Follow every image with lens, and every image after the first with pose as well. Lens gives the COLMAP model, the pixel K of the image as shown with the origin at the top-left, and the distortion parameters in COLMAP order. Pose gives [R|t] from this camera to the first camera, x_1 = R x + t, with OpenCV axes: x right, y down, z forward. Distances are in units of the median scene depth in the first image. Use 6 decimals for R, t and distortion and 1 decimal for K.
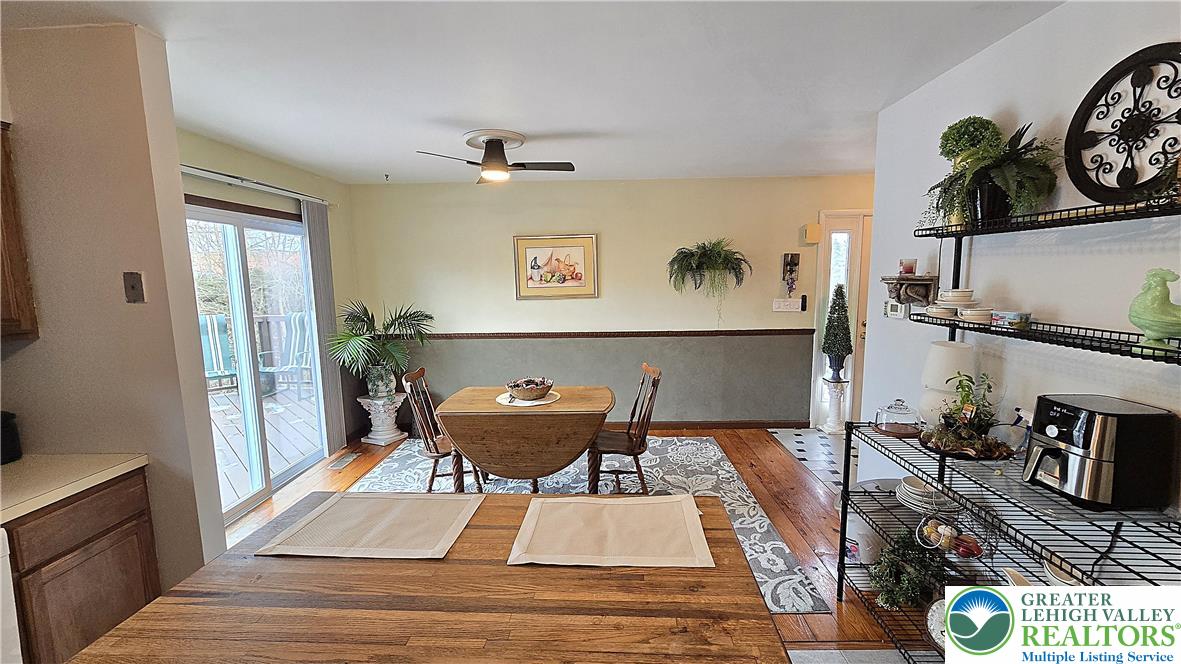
lens RADIAL K [[484.4, 0, 590.7], [0, 484.4, 339.8], [0, 0, 1]] dist [0.001697, -0.000837]
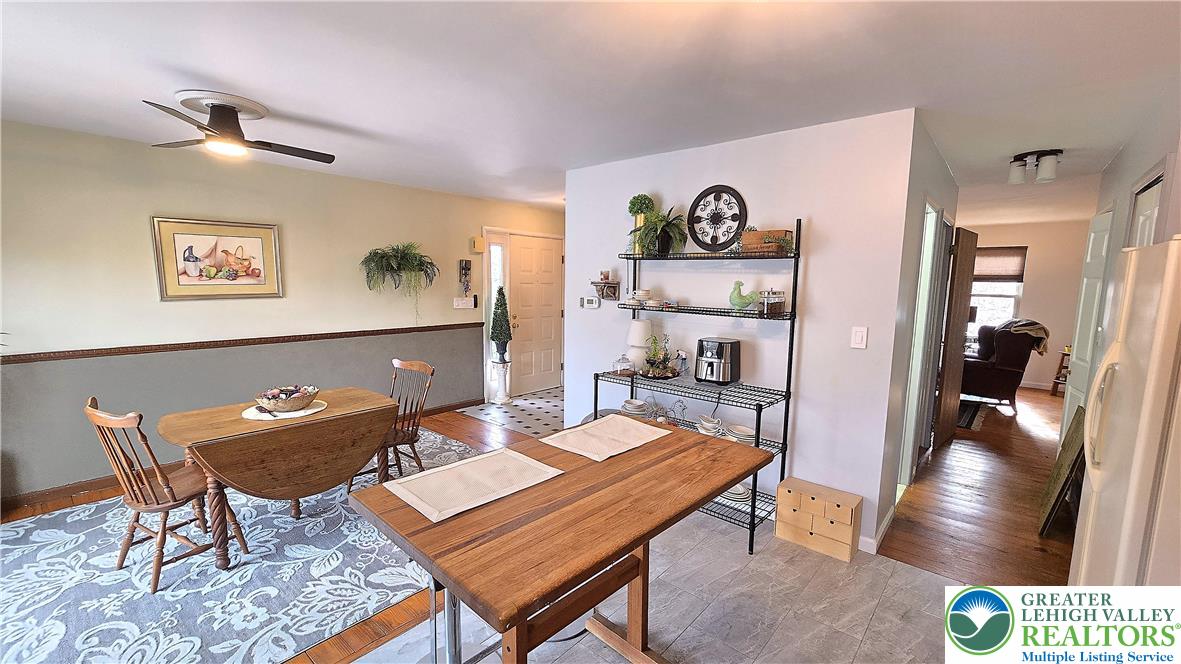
lens RADIAL K [[484.4, 0, 591.2], [0, 484.4, 341.8], [0, 0, 1]] dist [0.001697, -0.000837]
pose [[0.640279, -0.073757, 0.764594, -0.461764], [0.074193, 0.996664, 0.034013, 0.008342], [-0.764551, 0.034950, 0.643615, 0.001979]]
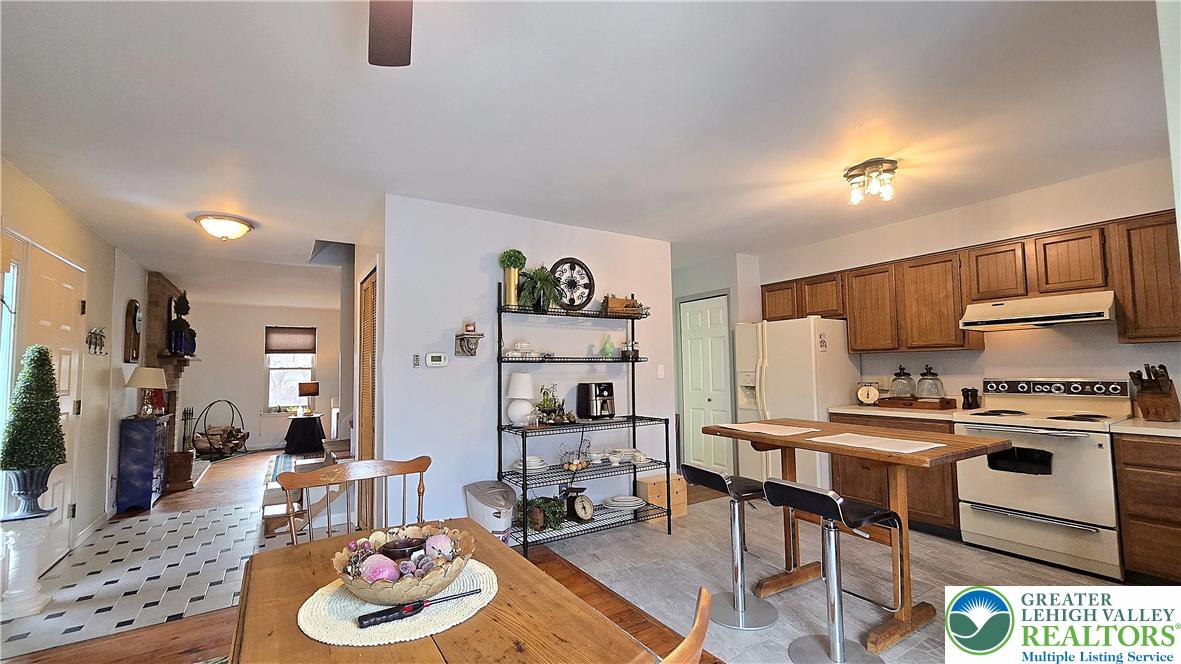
lens RADIAL K [[484.4, 0, 599.5], [0, 484.4, 339.0], [0, 0, 1]] dist [0.001697, -0.000837]
pose [[-0.565469, 0.076305, 0.821232, -0.536432], [0.133256, 0.991082, -0.000332, -0.047864], [-0.813934, 0.109246, -0.570594, 1.105791]]
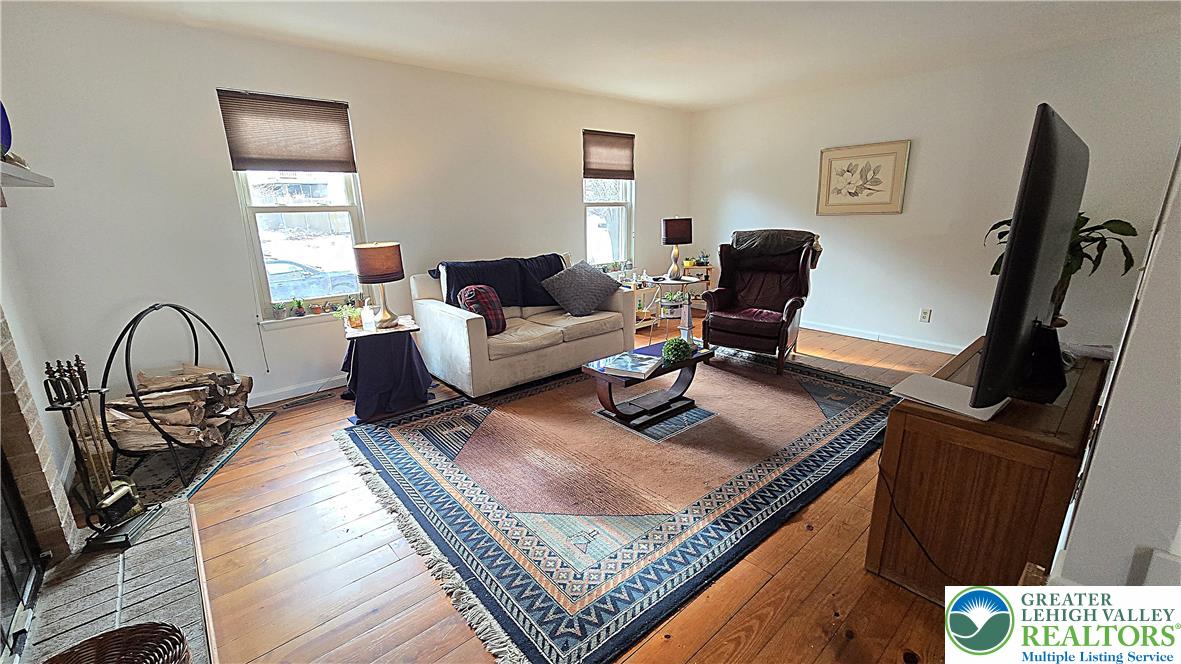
lens RADIAL K [[484.4, 0, 596.7], [0, 484.4, 342.0], [0, 0, 1]] dist [0.001697, -0.000837]
pose [[-0.677995, -0.177591, 0.713291, 1.421522], [0.121866, 0.929791, 0.347330, -0.140492], [-0.724894, 0.322414, -0.608751, 1.274254]]
